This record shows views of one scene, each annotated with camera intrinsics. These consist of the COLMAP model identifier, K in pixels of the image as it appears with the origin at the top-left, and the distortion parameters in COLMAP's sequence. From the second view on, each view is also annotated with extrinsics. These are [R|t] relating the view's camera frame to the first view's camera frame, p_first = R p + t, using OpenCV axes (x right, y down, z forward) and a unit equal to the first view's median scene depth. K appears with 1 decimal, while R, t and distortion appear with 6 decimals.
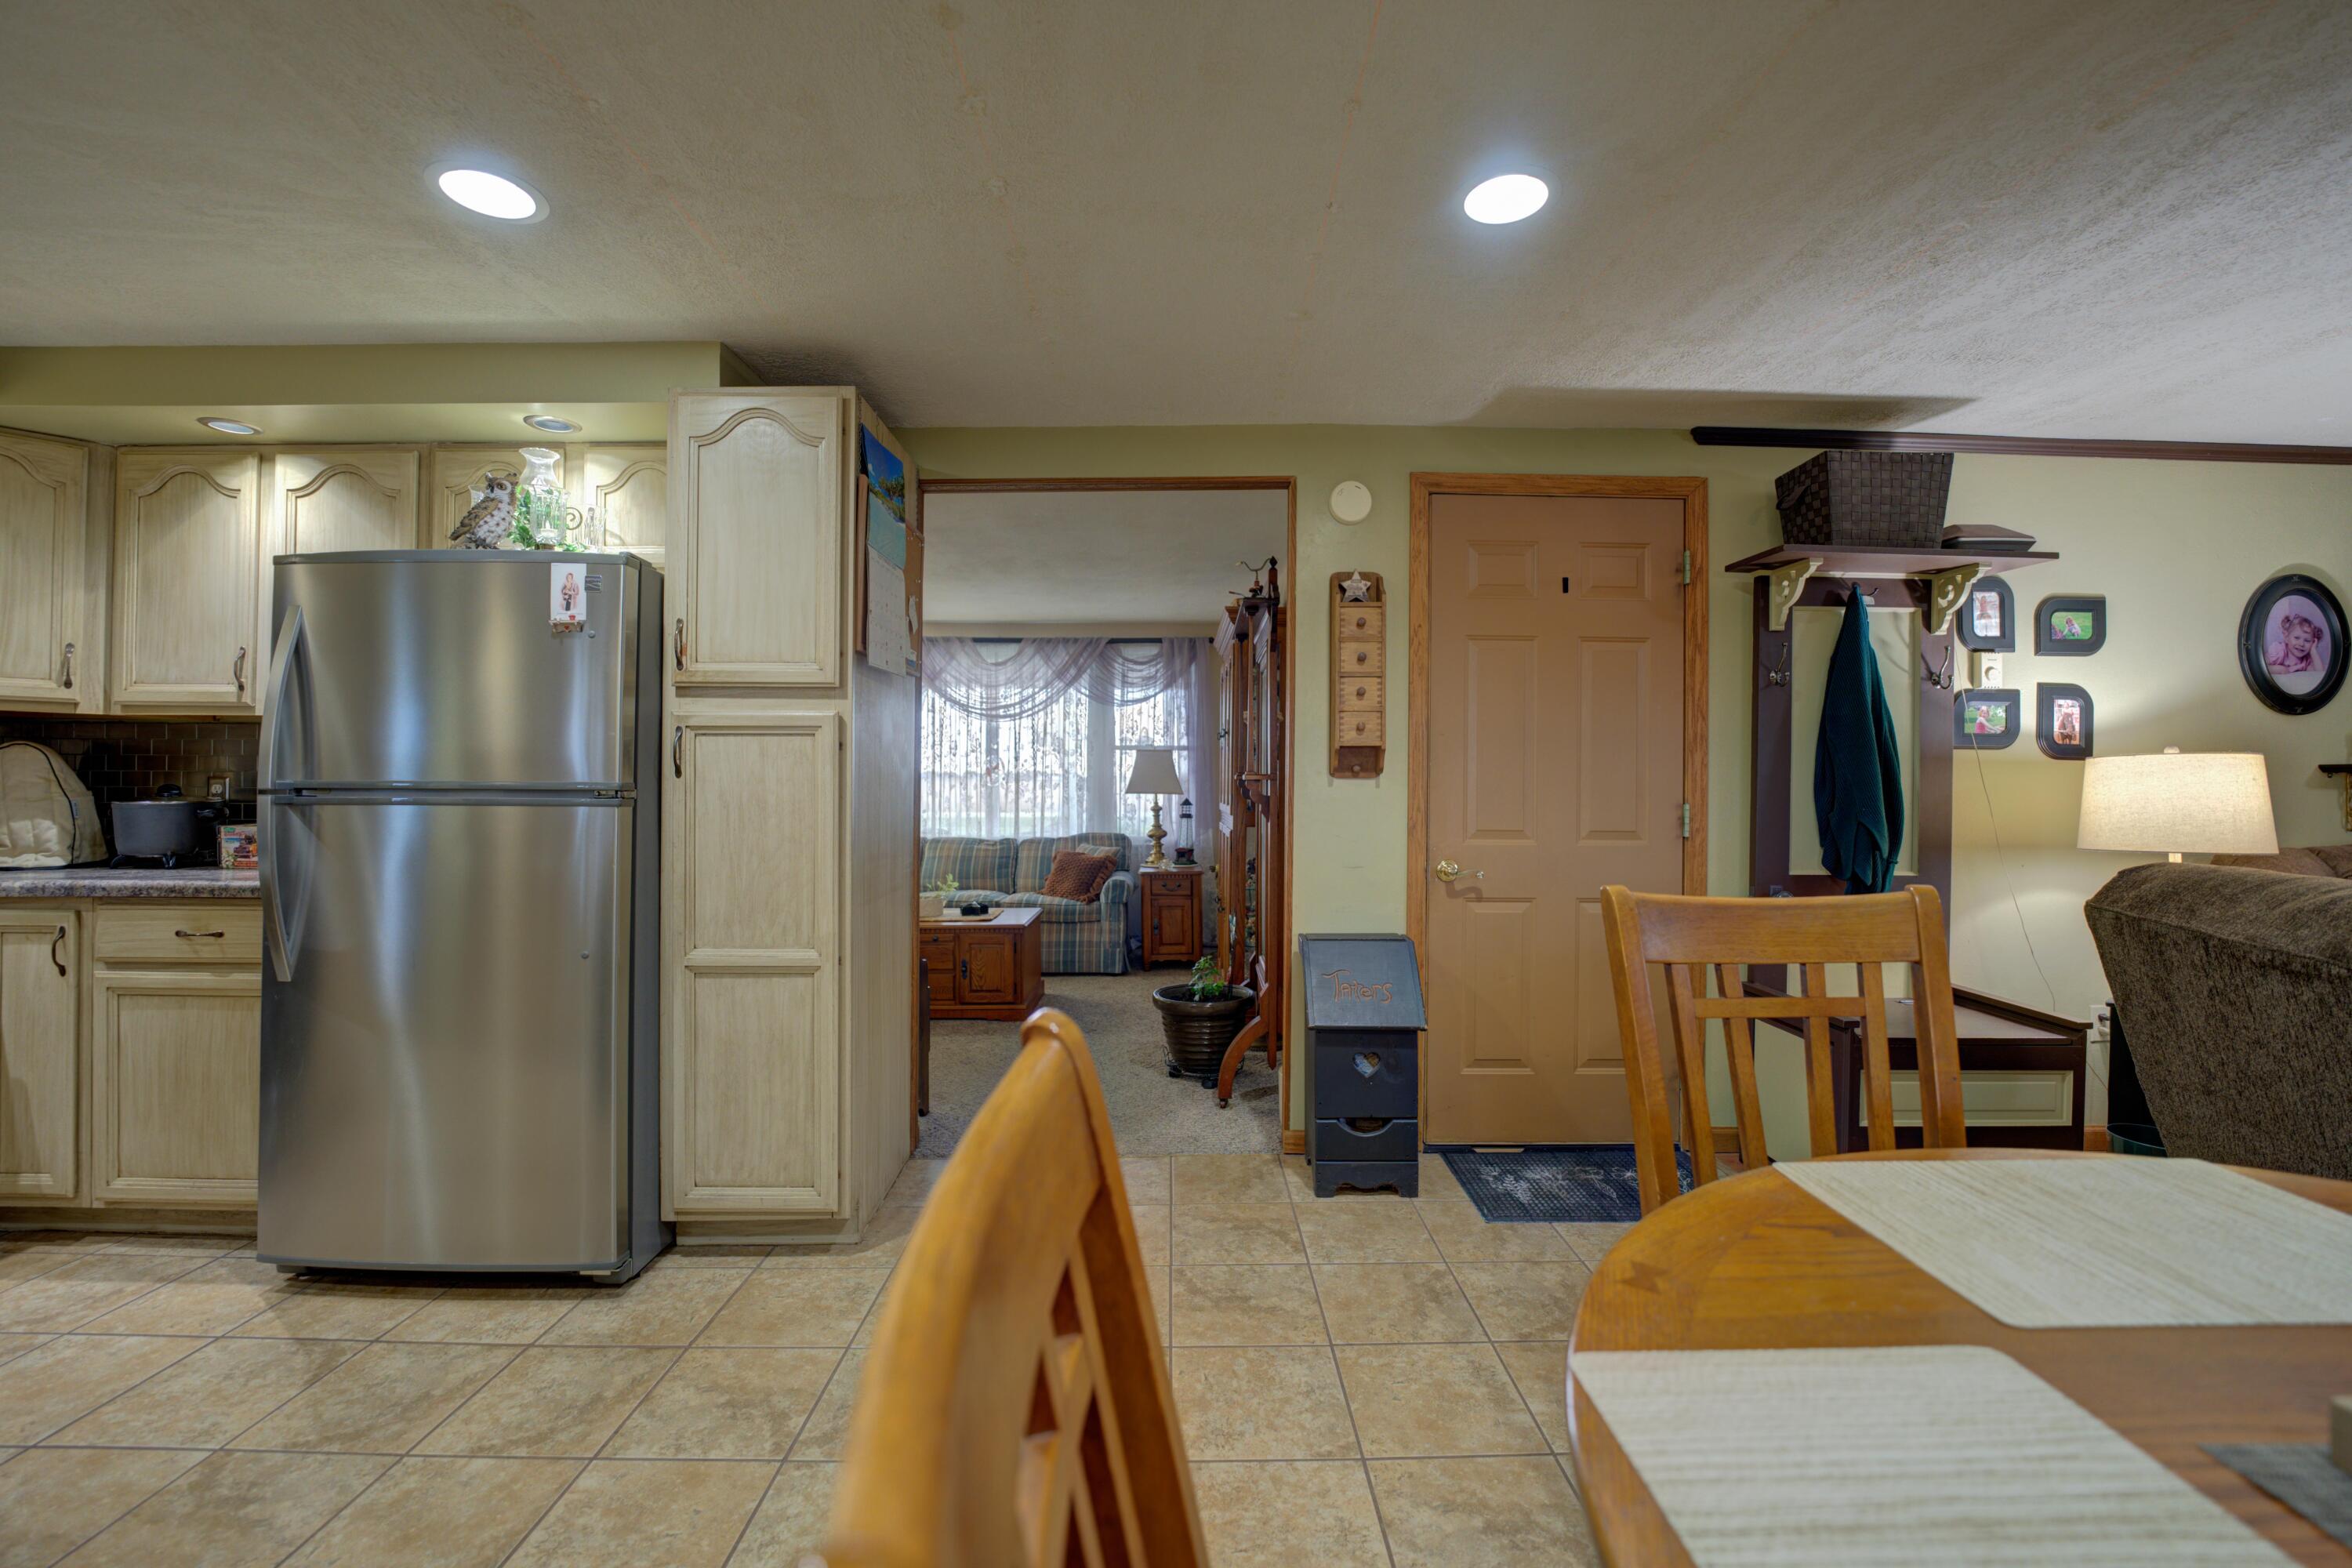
lens RADIAL K [[963.7, 0, 1188.3], [0, 963.7, 774.3], [0, 0, 1]] dist [-0.033524, 0.005639]
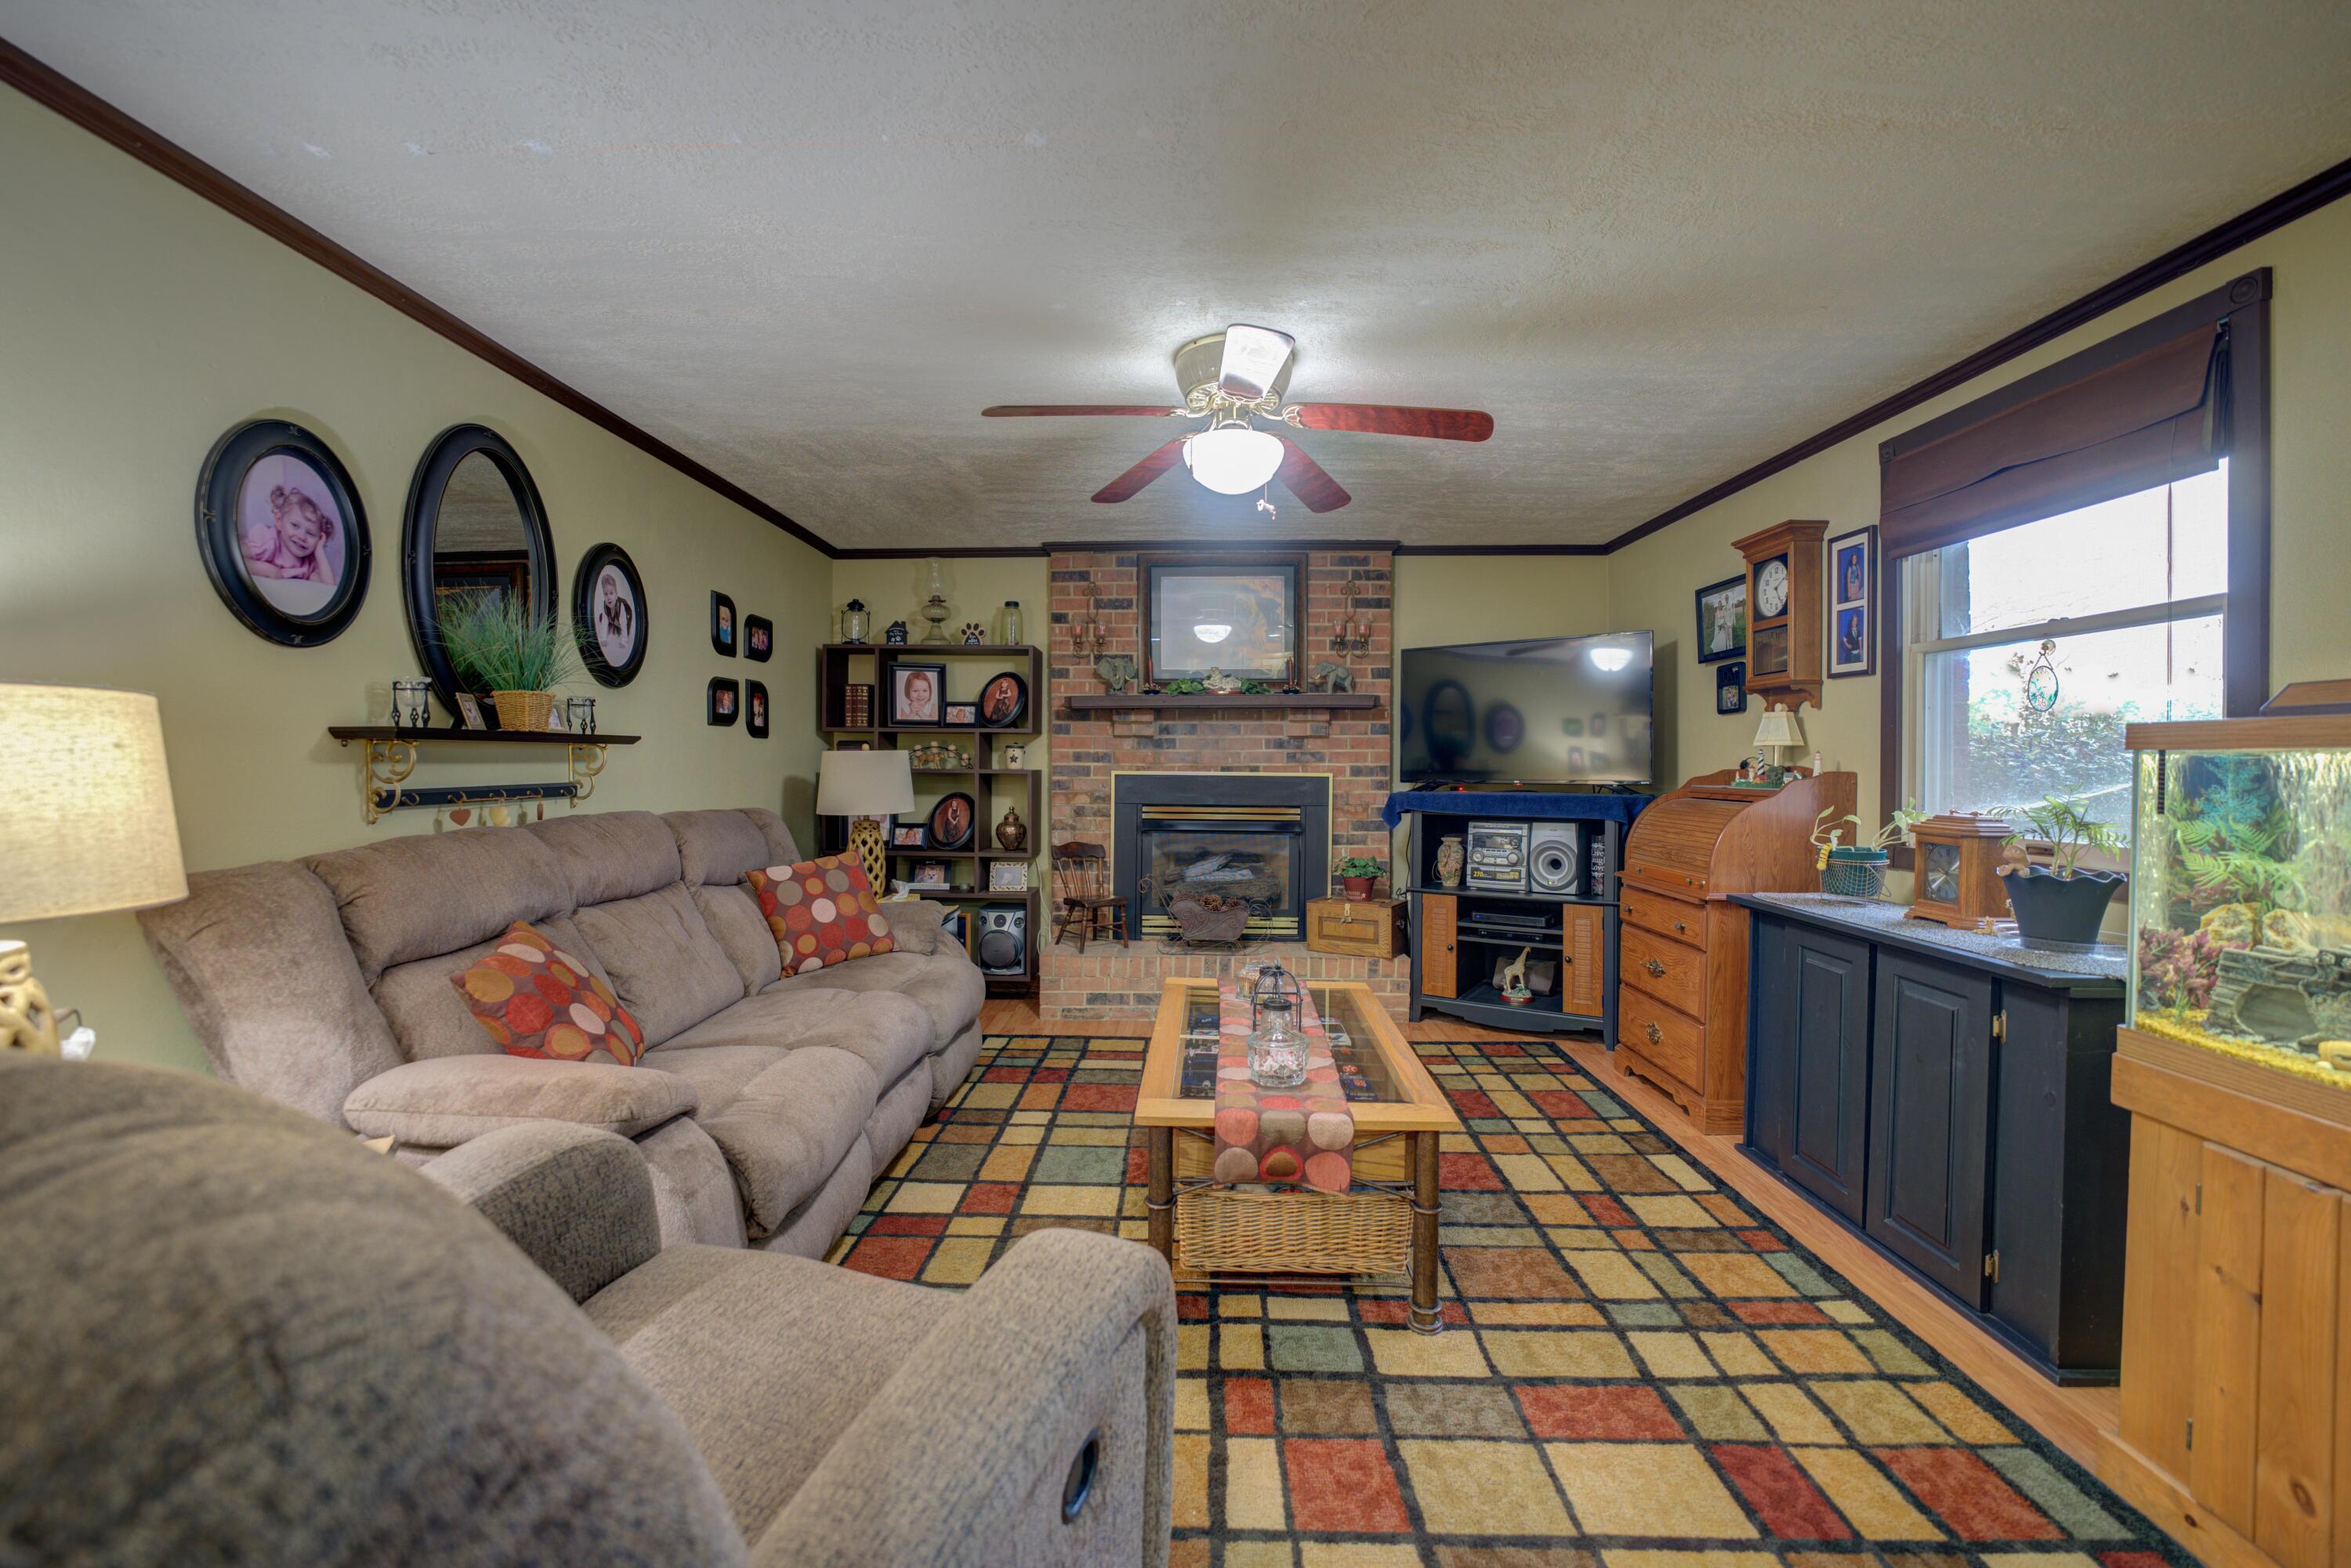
lens RADIAL K [[963.2, 0, 1187.8], [0, 963.2, 774.3], [0, 0, 1]] dist [-0.033524, 0.005639]
pose [[0.013021, -0.019990, 0.999715, 0.701386], [-0.008481, 0.999762, 0.020102, 0.006091], [-0.999879, -0.008740, 0.012848, 0.477854]]
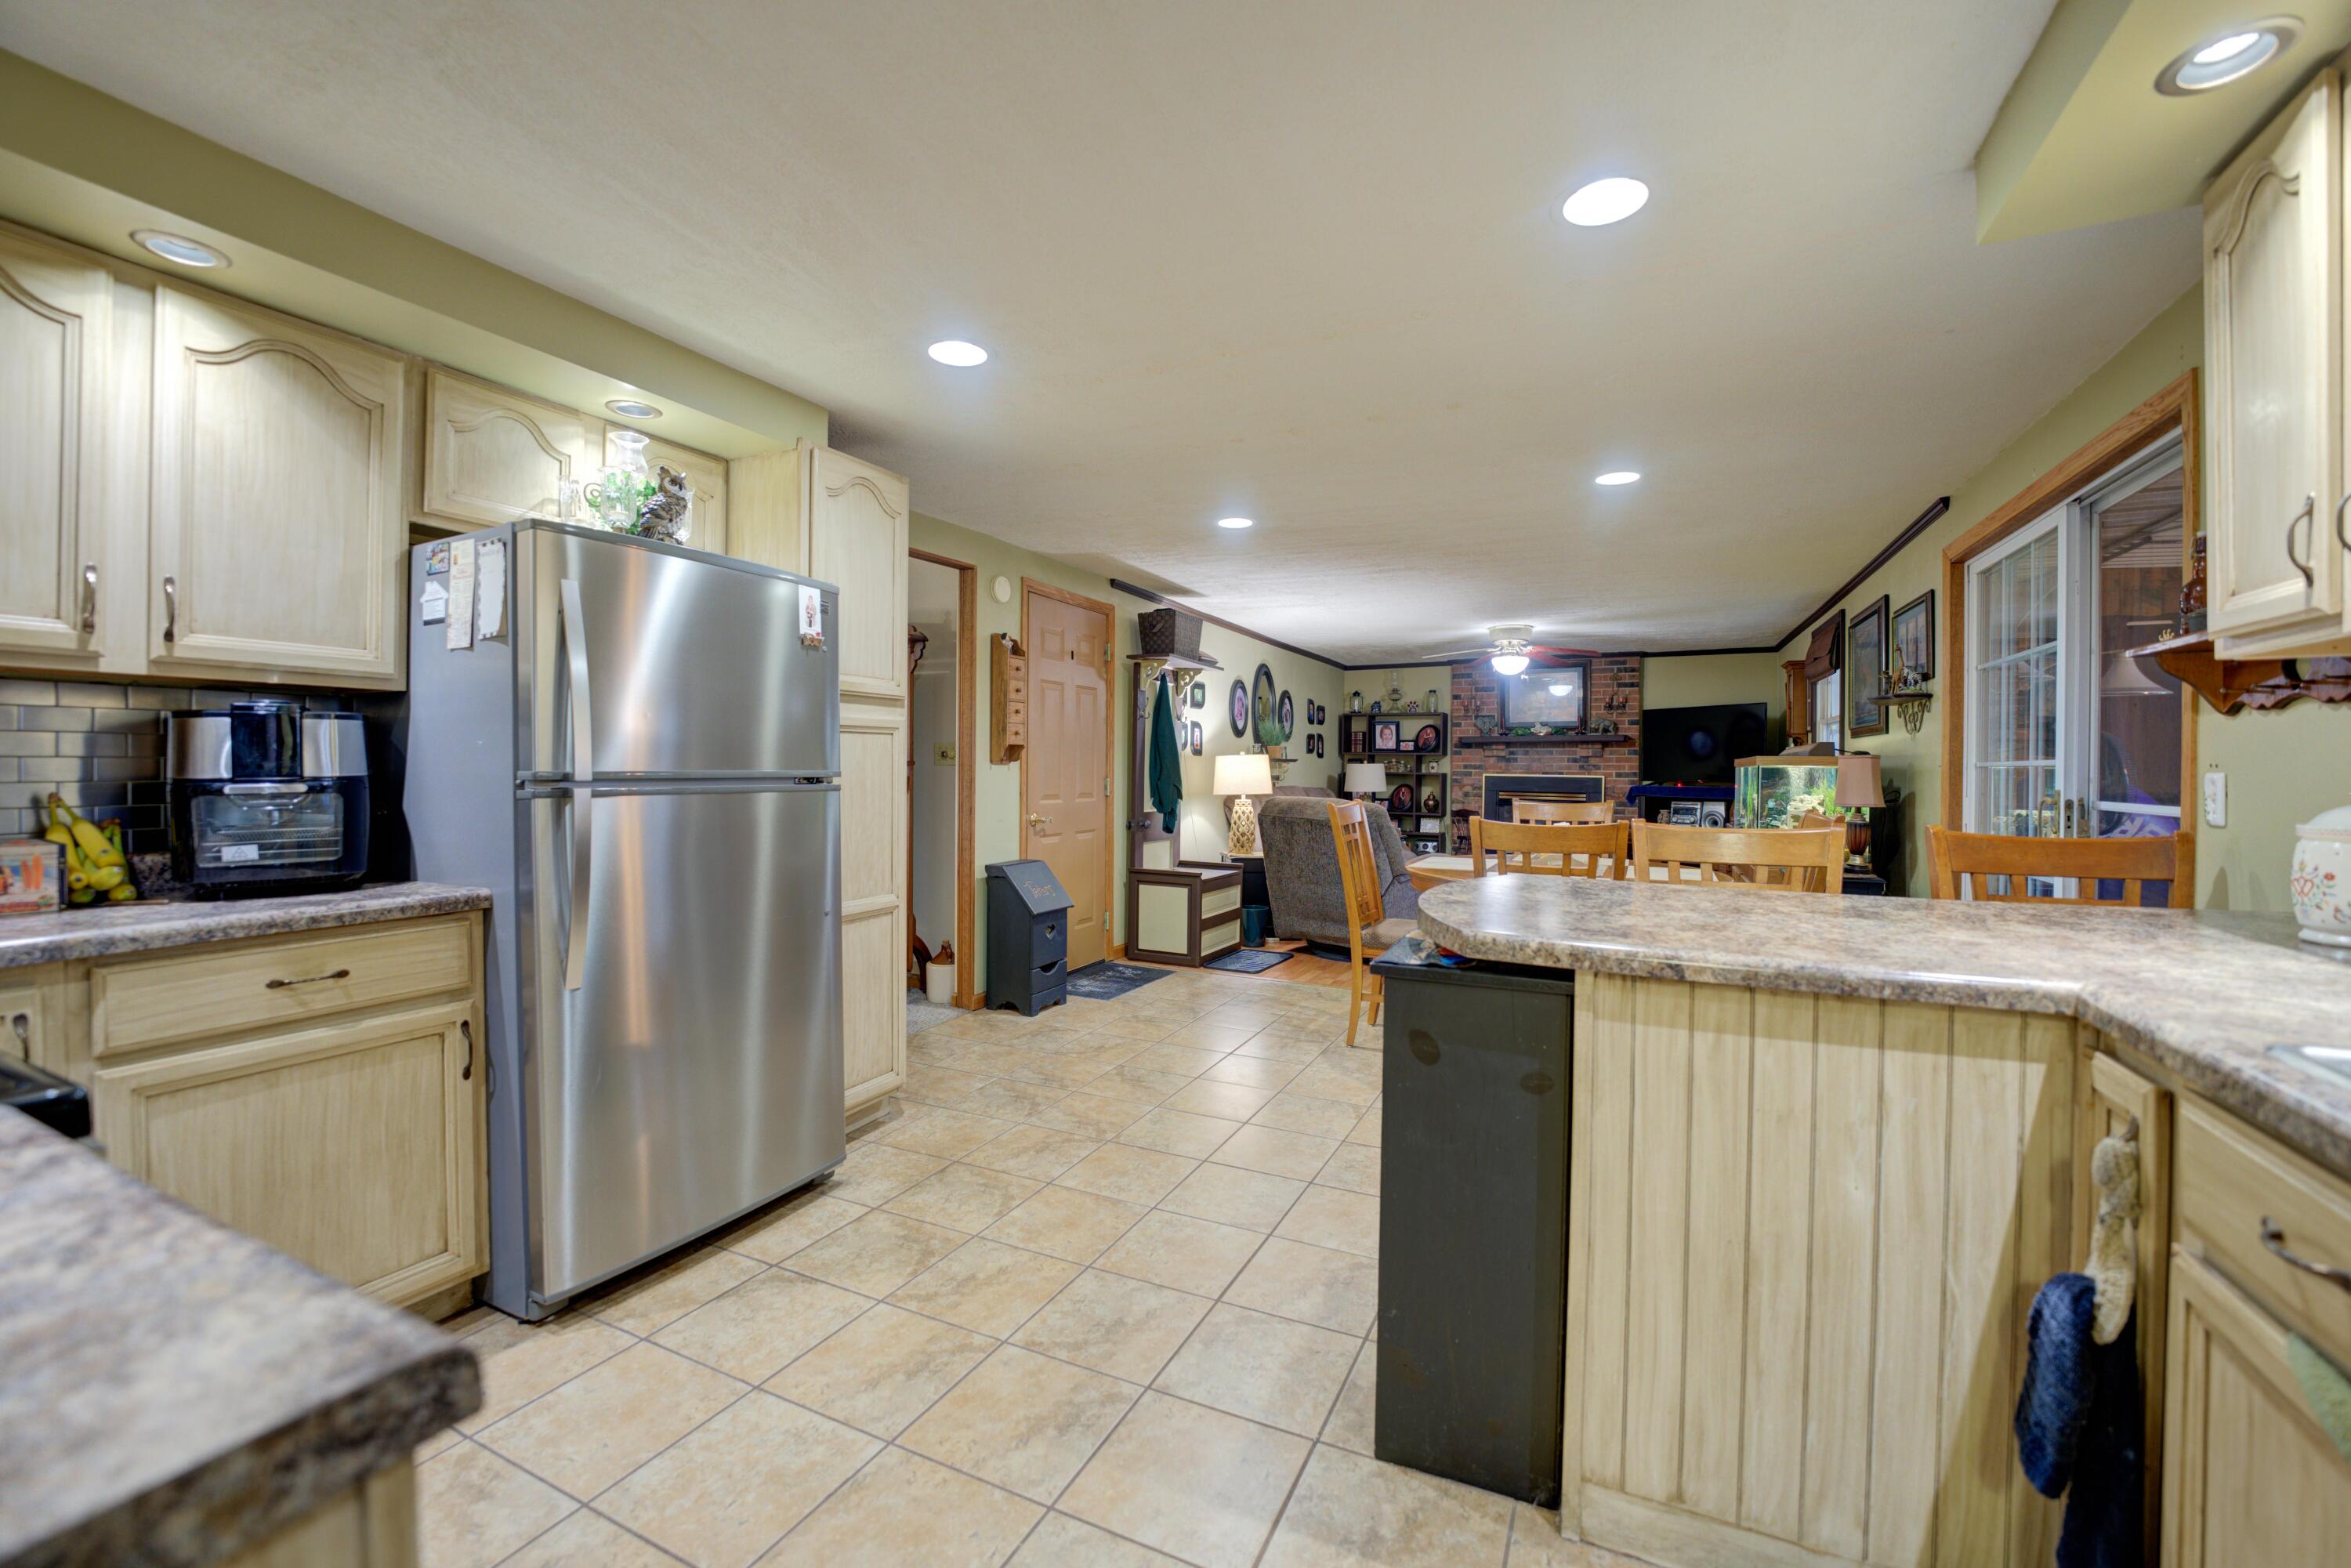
lens RADIAL K [[951.3, 0, 1181.8], [0, 951.3, 774.2], [0, 0, 1]] dist [-0.031491, 0.005047]
pose [[0.439876, -0.010519, 0.897997, -1.383587], [-0.009222, 0.999826, 0.016229, -0.010533], [-0.898011, -0.015420, 0.439703, 0.052031]]
